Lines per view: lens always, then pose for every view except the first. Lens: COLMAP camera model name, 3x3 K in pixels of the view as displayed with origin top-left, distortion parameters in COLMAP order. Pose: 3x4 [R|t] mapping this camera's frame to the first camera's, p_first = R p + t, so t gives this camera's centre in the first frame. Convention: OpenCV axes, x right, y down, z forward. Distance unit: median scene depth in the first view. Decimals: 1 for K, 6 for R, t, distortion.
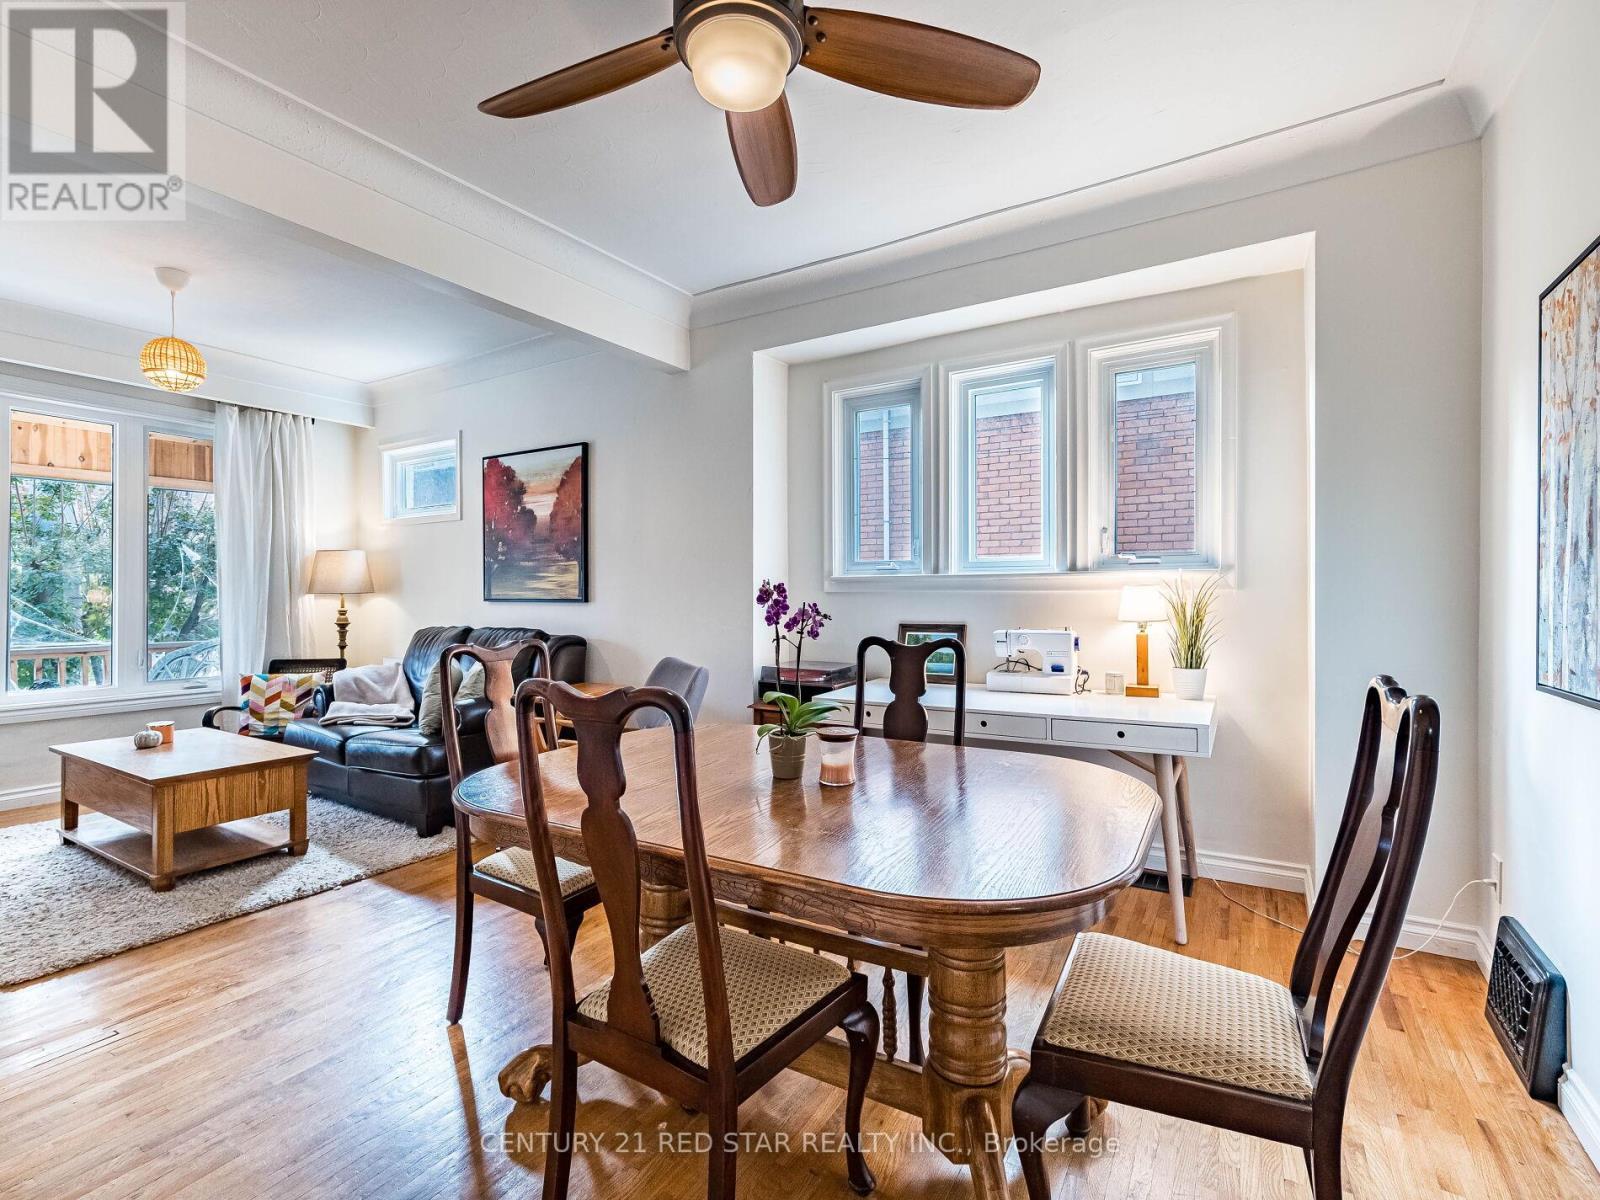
lens RADIAL K [[717.3, 0, 770.7], [0, 717.3, 592.9], [0, 0, 1]] dist [0.000911, 0.000474]
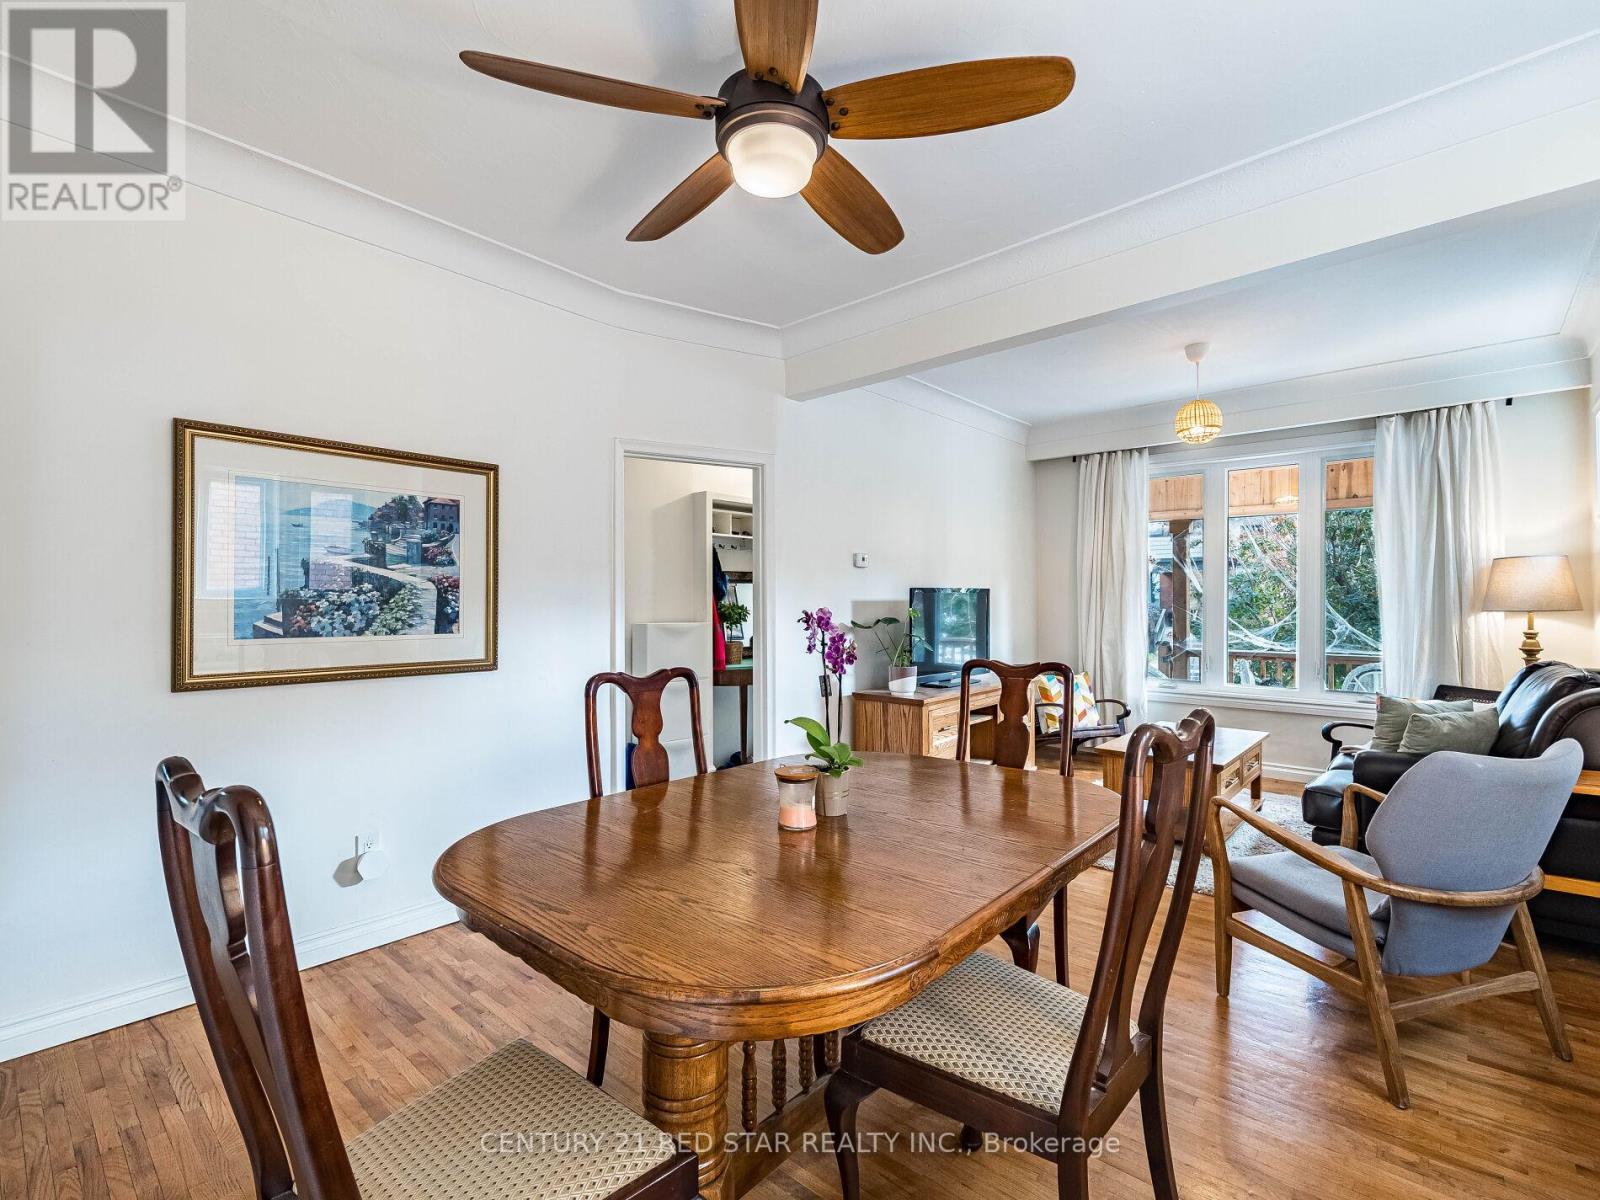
lens RADIAL K [[739.9, 0, 829.7], [0, 739.9, 593.1], [0, 0, 1]] dist [-0.002039, 0.000185]
pose [[-0.103415, -0.013248, -0.994550, 0.350072], [-0.002291, 0.999912, -0.013081, -0.008156], [0.994636, 0.000926, -0.103436, 0.381381]]
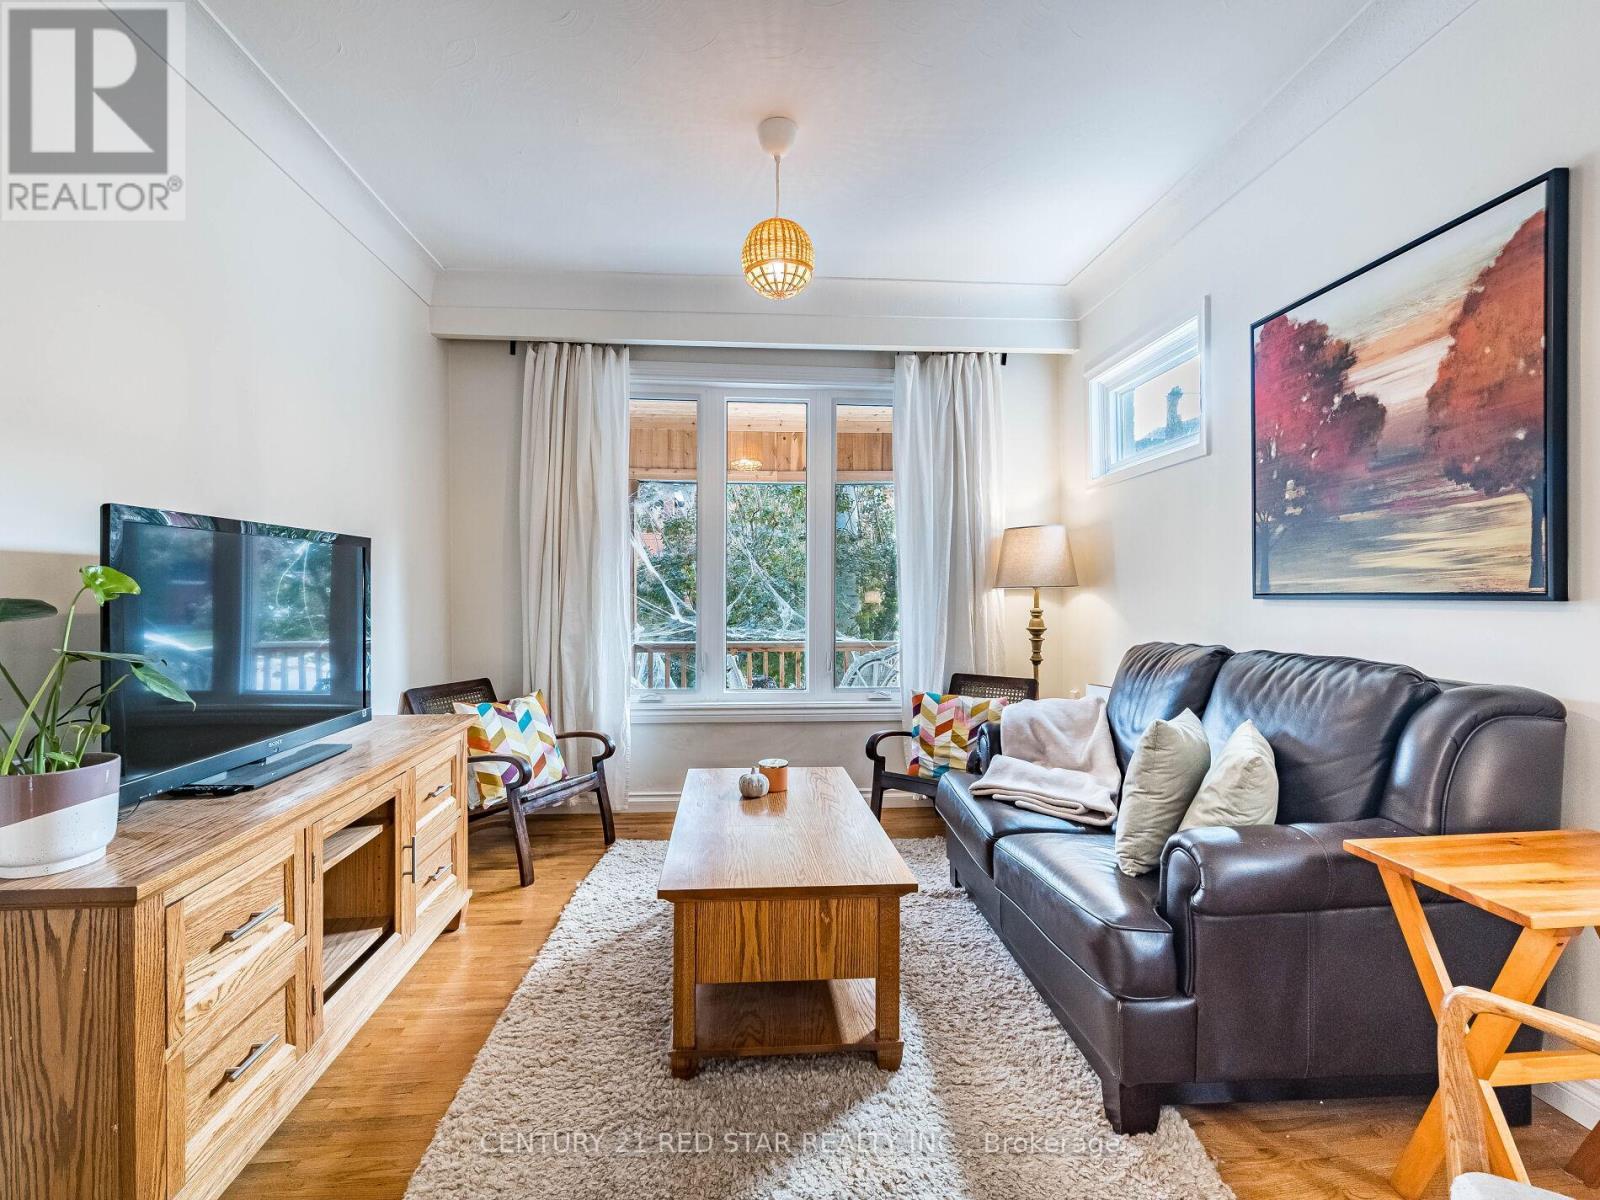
lens RADIAL K [[748.0, 0, 796.5], [0, 748.0, 597.6], [0, 0, 1]] dist [0.002085, 0.001426]
pose [[0.610226, 0.002537, -0.792224, -0.178793], [0.000888, 0.999992, 0.003886, 0.009081], [0.792227, -0.003075, 0.610219, 0.421812]]
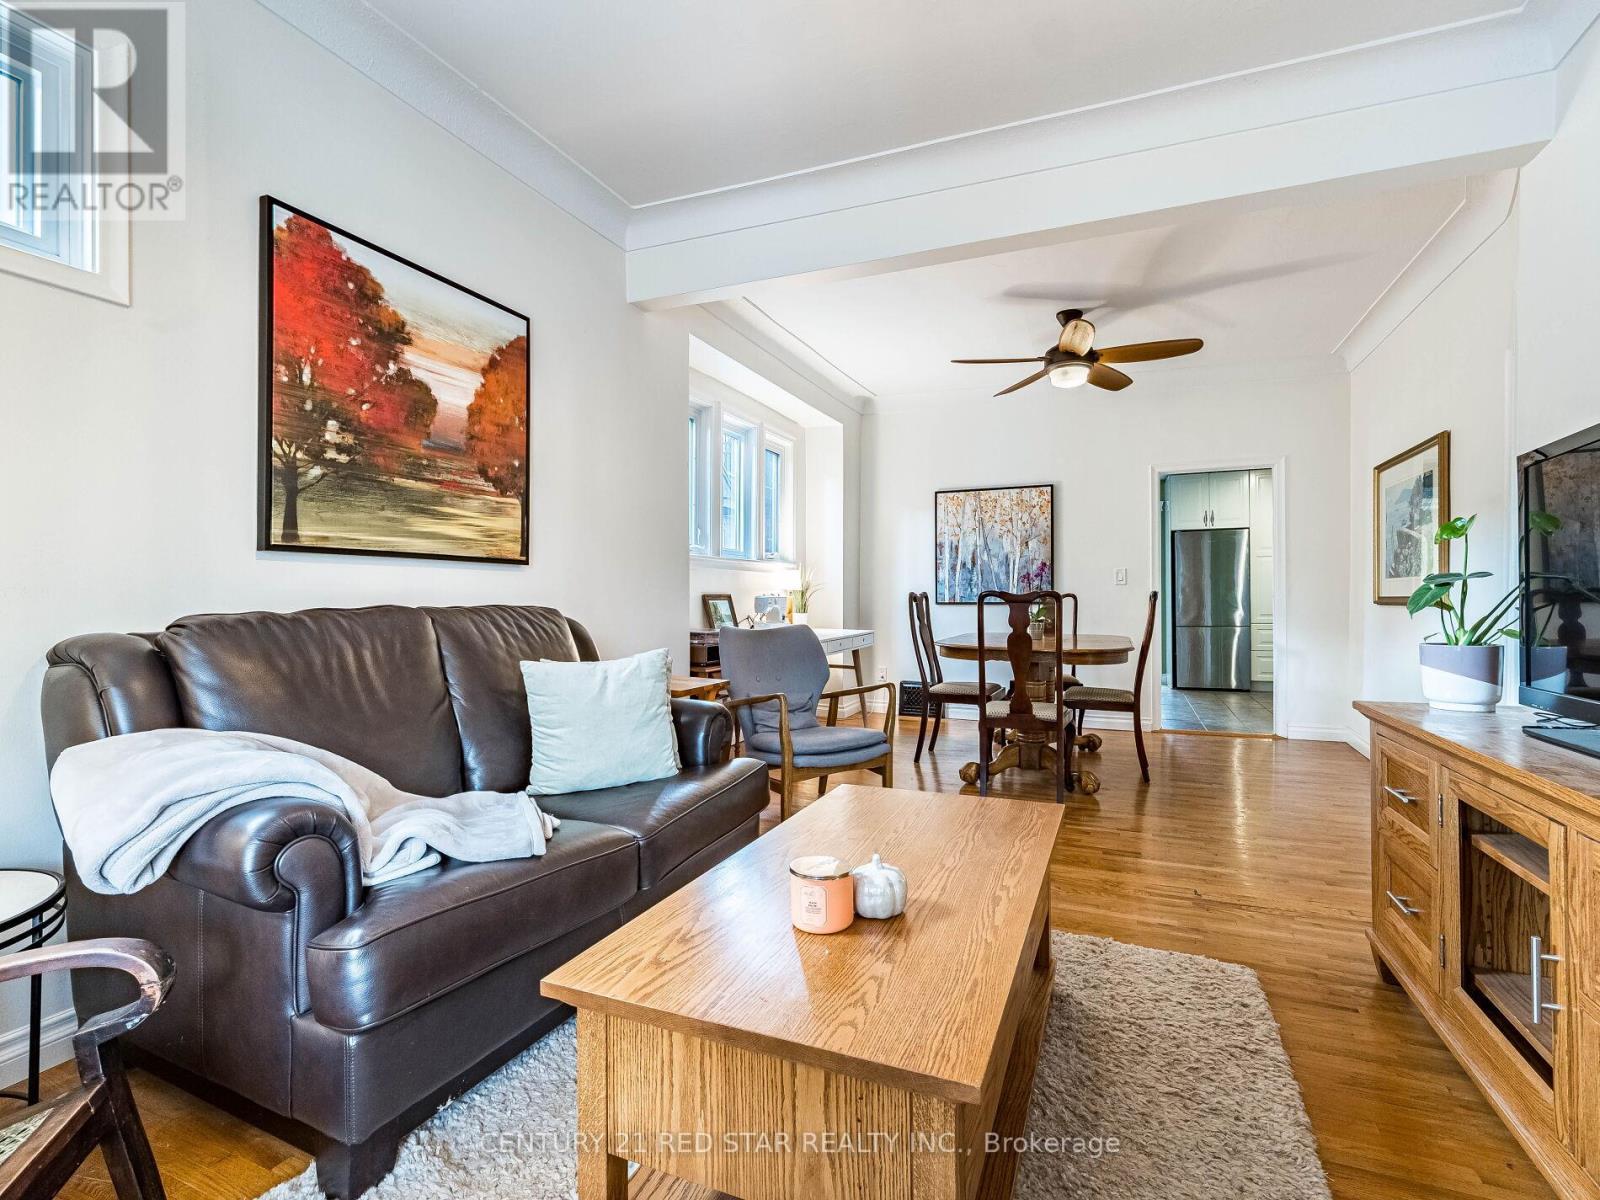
lens RADIAL K [[816.2, 0, 800.0], [0, 816.2, 600.0], [0, 0, 1]] dist [-0.000809, 0.000082]
pose [[-0.179708, 0.004535, 0.983710, -0.962126], [0.001973, 0.999989, -0.004249, 0.045232], [-0.983718, 0.001177, -0.179715, 0.833376]]
